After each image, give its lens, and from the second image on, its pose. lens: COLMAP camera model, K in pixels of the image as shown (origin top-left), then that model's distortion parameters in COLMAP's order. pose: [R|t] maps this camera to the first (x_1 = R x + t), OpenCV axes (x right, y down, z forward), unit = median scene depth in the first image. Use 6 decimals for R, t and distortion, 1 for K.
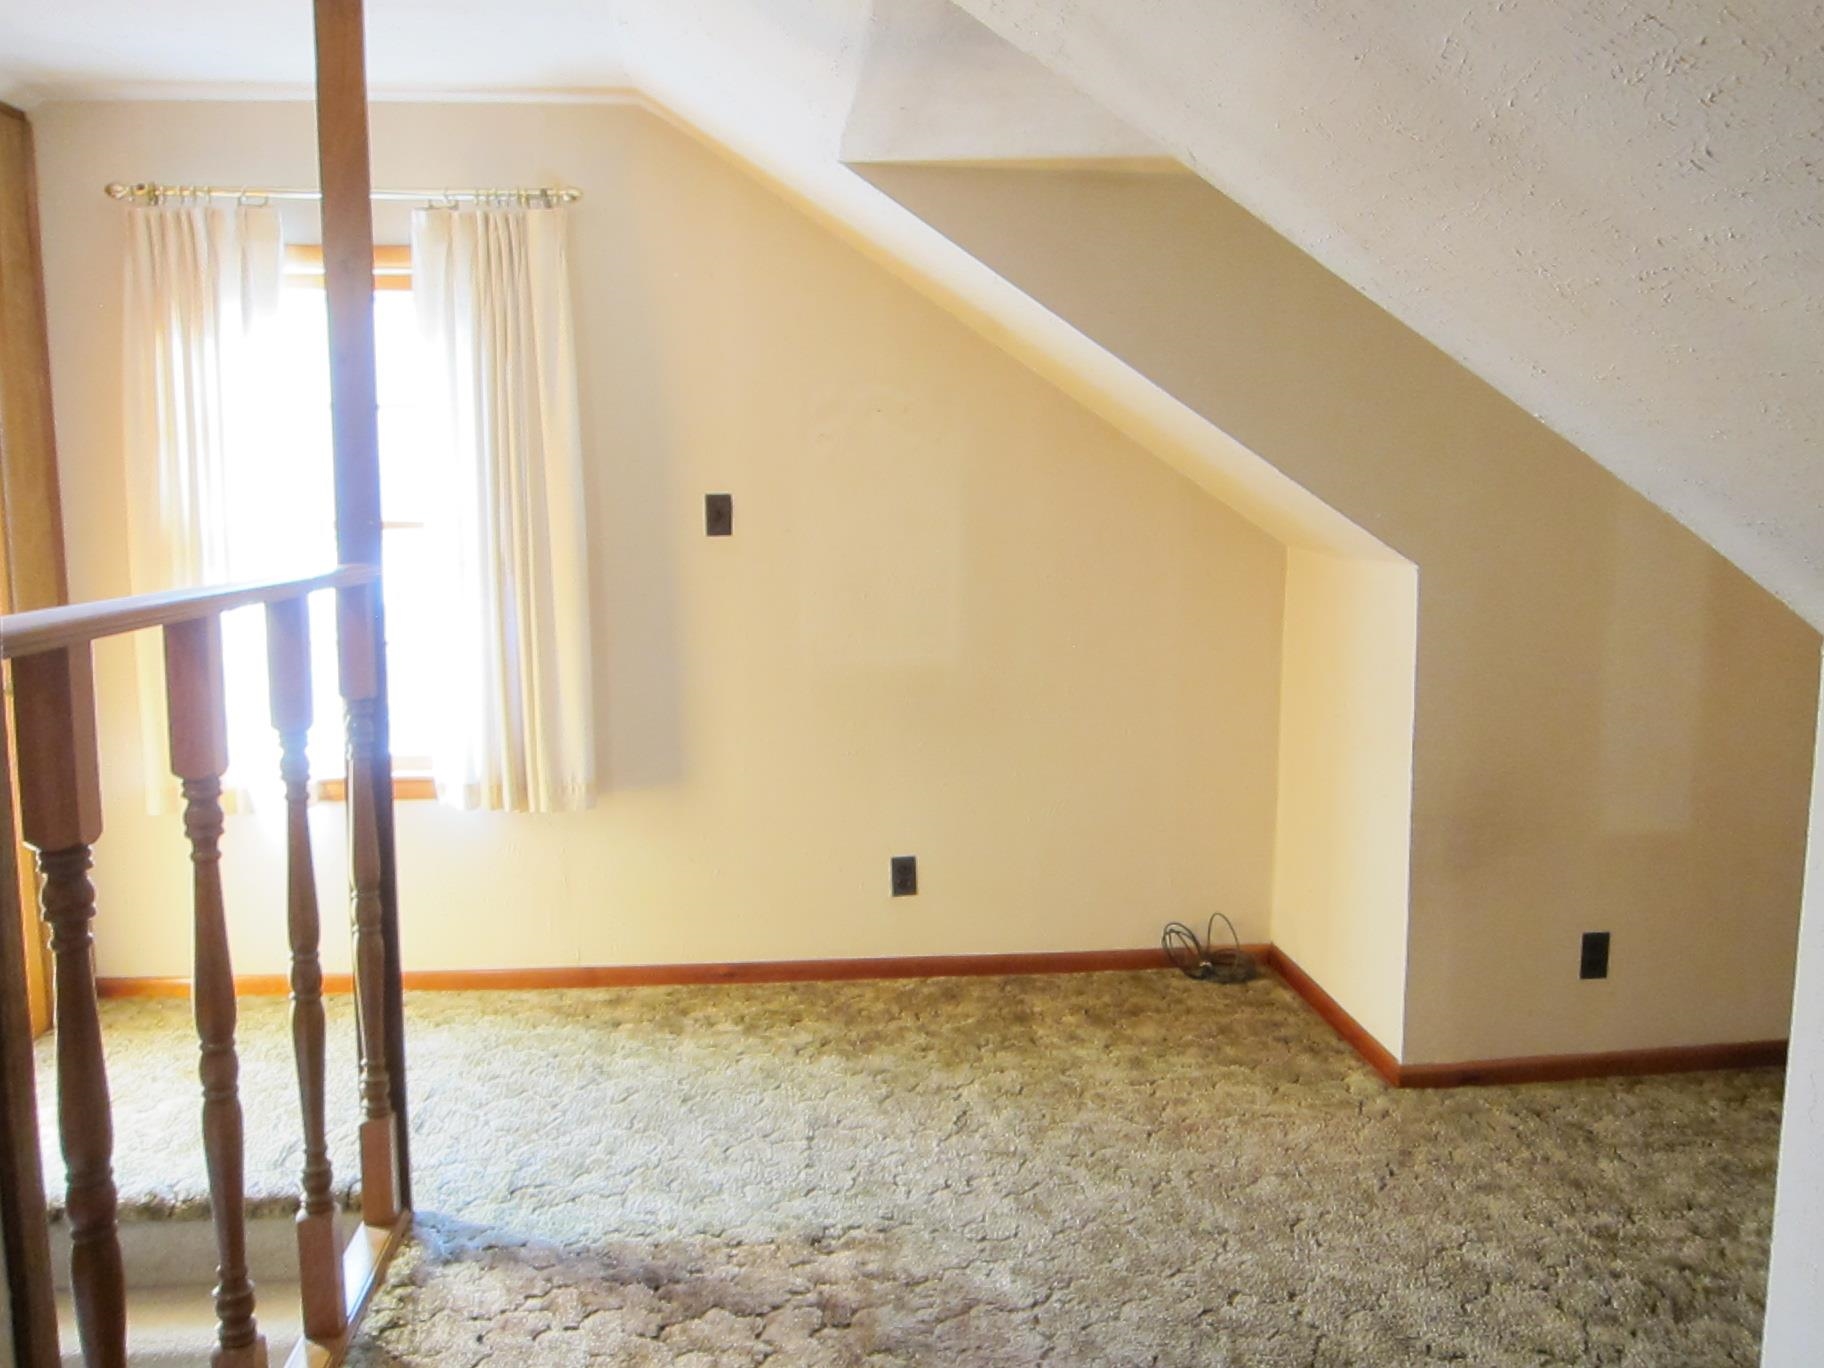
lens RADIAL K [[1525.5, 0, 917.5], [0, 1525.5, 683.5], [0, 0, 1]] dist [-0.064823, 0.021470]
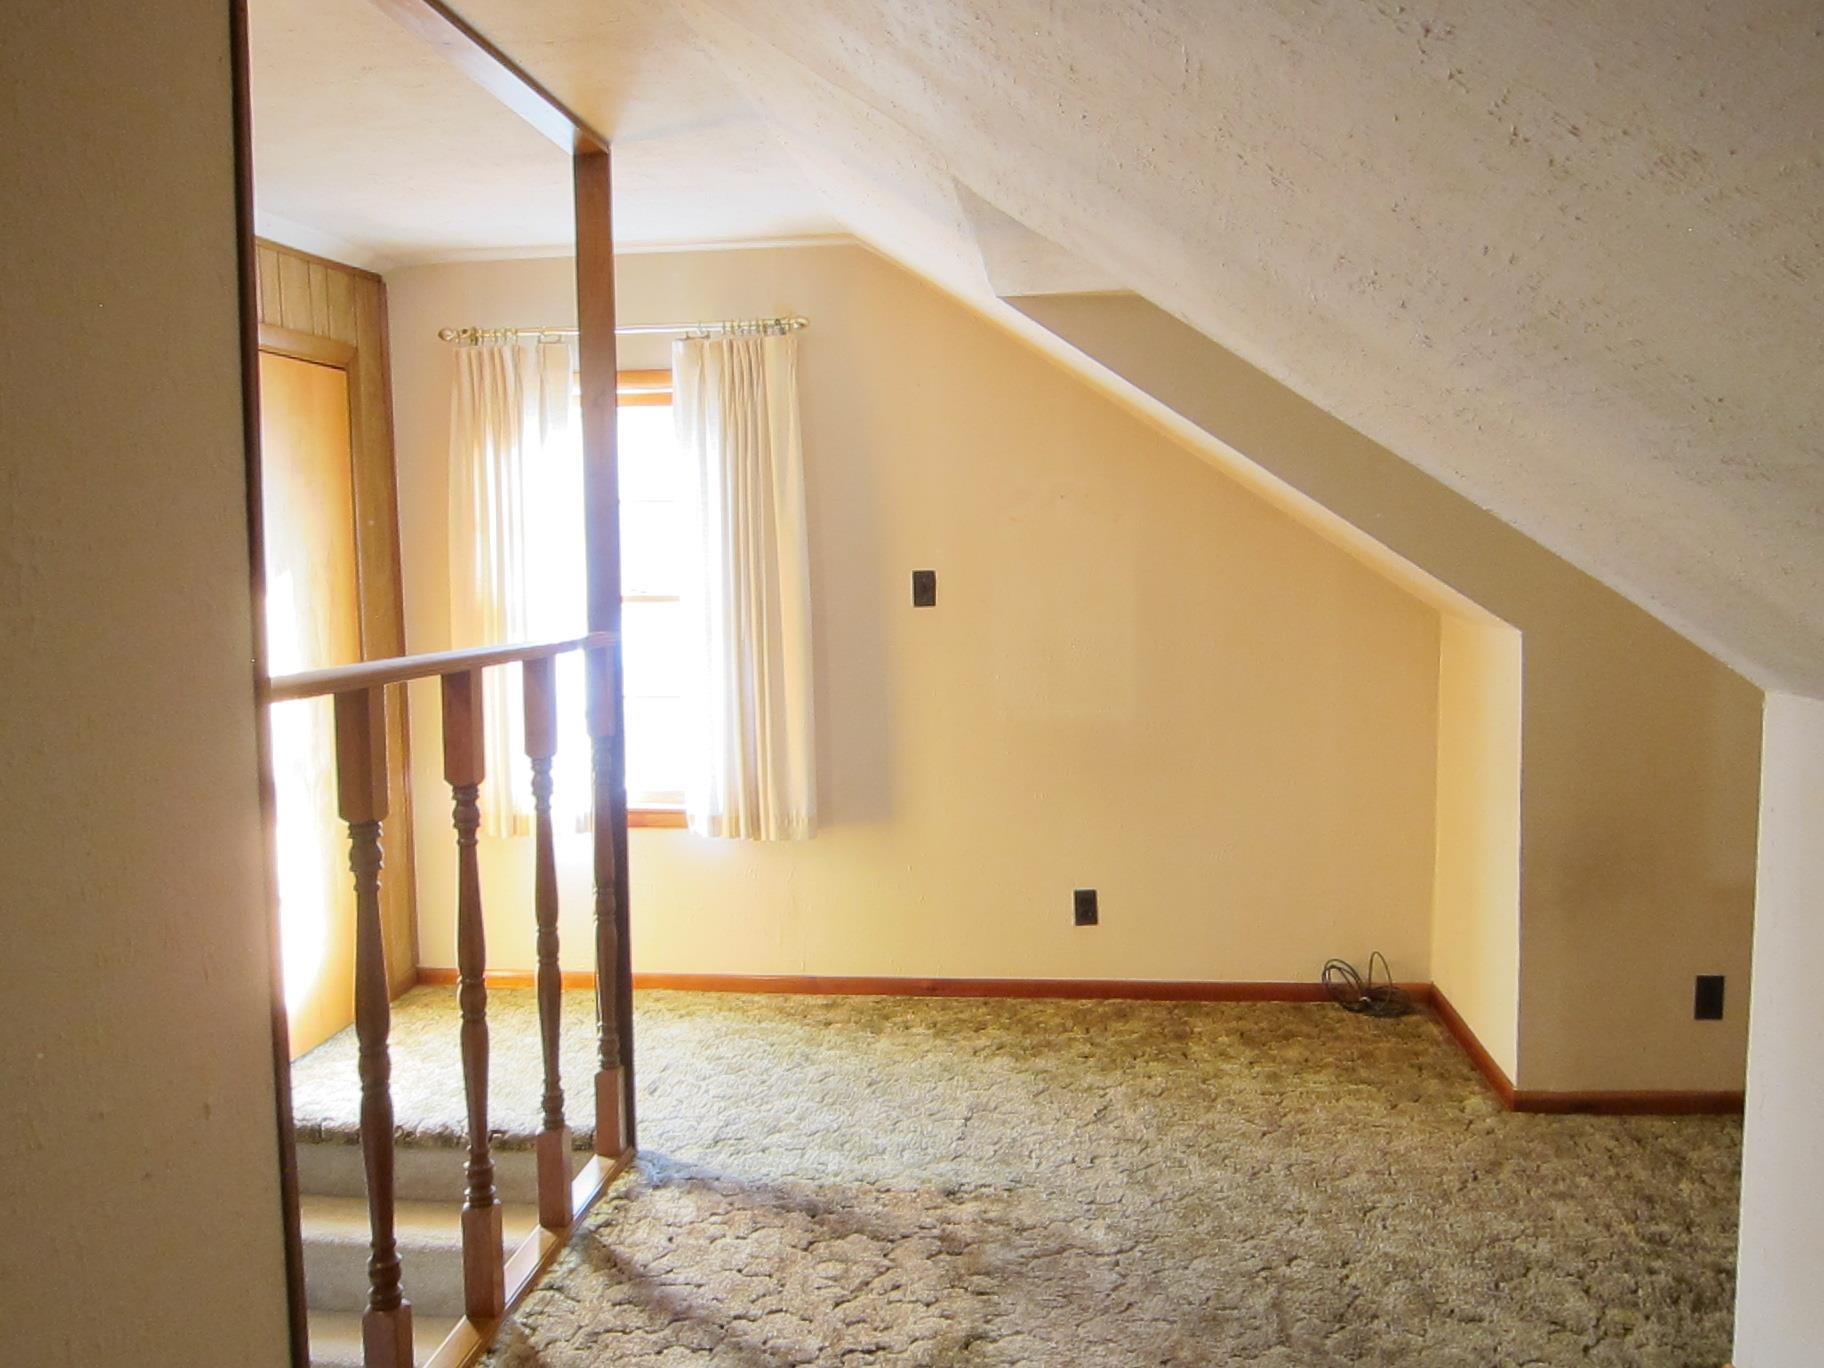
lens RADIAL K [[1518.5, 0, 912.0], [0, 1518.5, 684.0], [0, 0, 1]] dist [-0.077360, 0.050513]
pose [[0.978221, 0.005519, -0.207493, 0.134102], [-0.014257, 0.999072, -0.040640, 0.012042], [0.207076, 0.042713, 0.977392, -0.174613]]
